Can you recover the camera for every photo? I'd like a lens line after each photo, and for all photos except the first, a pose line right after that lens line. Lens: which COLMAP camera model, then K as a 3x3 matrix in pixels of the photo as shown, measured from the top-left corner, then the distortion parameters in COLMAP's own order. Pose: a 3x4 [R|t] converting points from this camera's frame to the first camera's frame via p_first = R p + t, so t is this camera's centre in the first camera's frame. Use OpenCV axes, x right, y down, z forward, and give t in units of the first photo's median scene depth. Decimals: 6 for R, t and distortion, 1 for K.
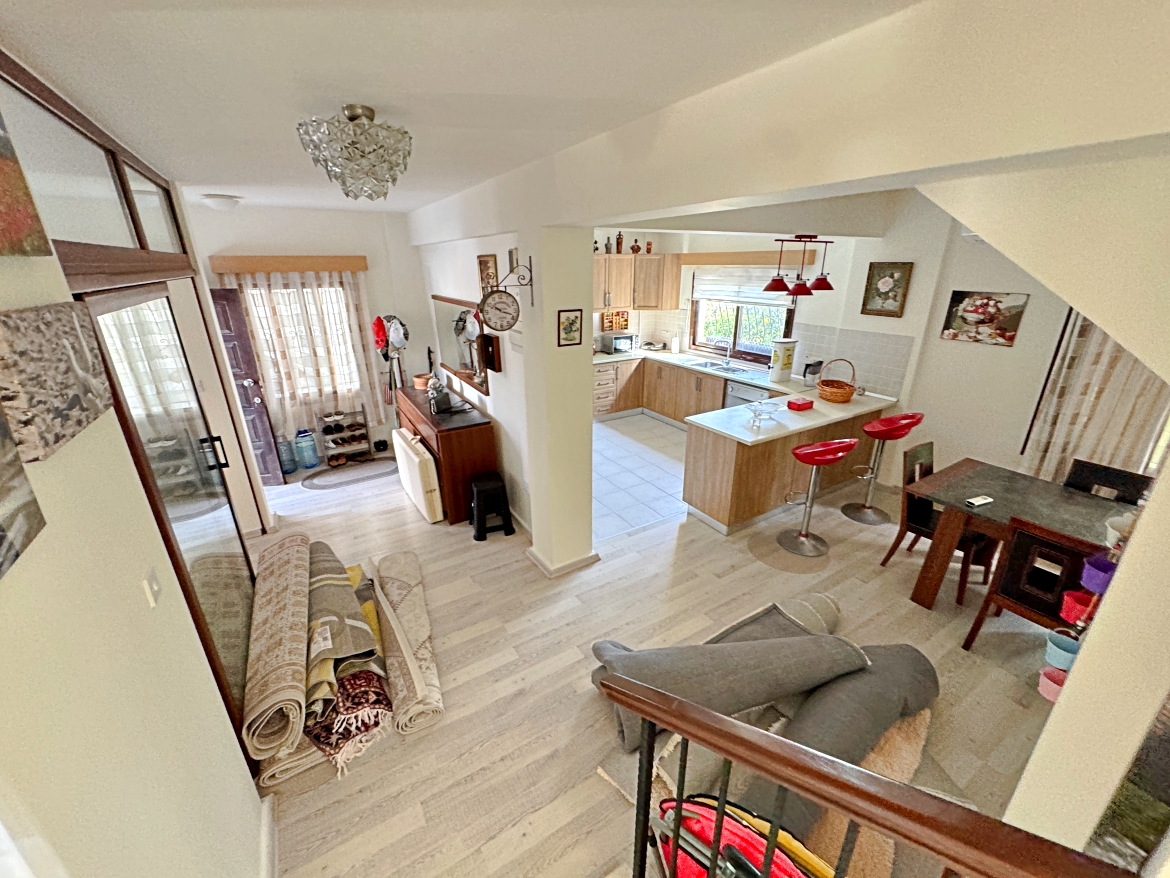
lens RADIAL K [[463.4, 0, 580.7], [0, 463.4, 433.1], [0, 0, 1]] dist [-0.005034, 0.001159]
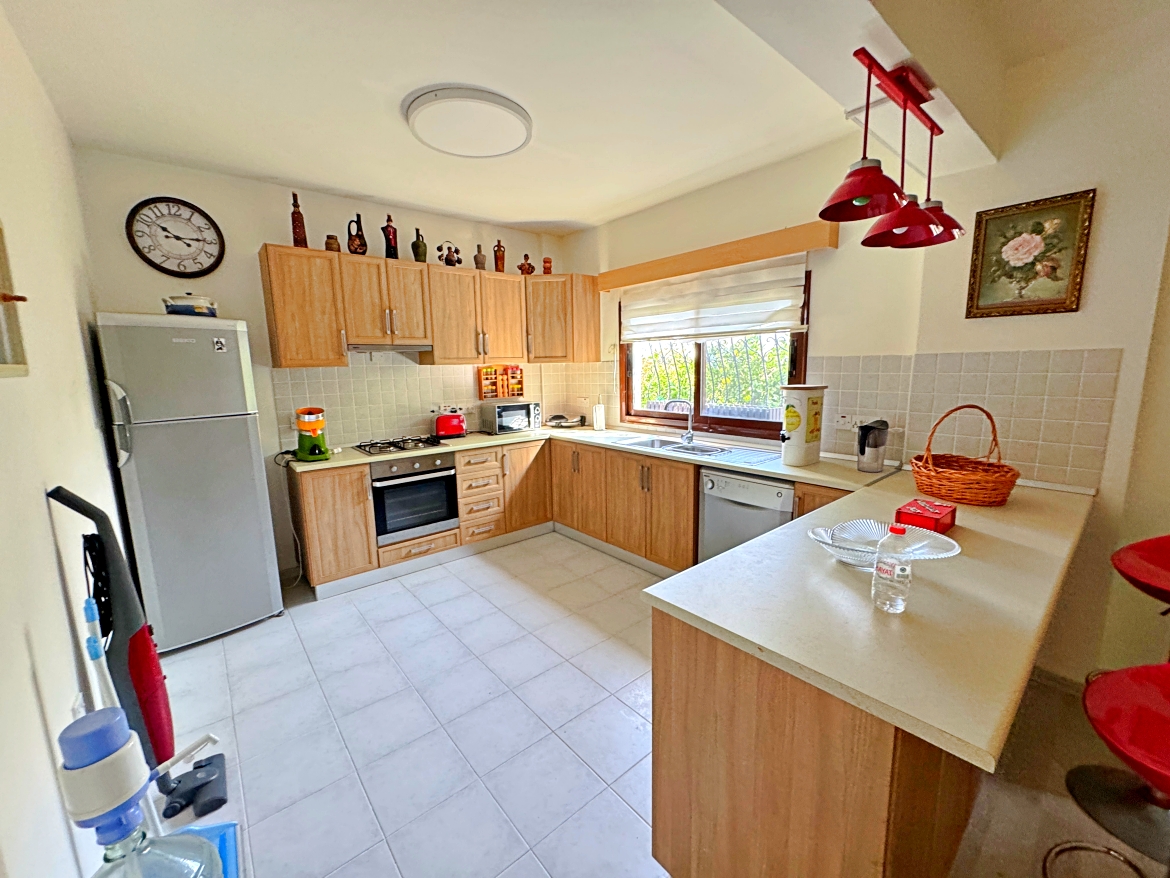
lens RADIAL K [[463.4, 0, 582.3], [0, 463.4, 440.9], [0, 0, 1]] dist [-0.005034, 0.001159]
pose [[0.987302, -0.035337, 0.154874, 0.095298], [0.064264, 0.980453, -0.185963, -0.050072], [-0.145275, 0.193555, 0.970274, 0.458612]]
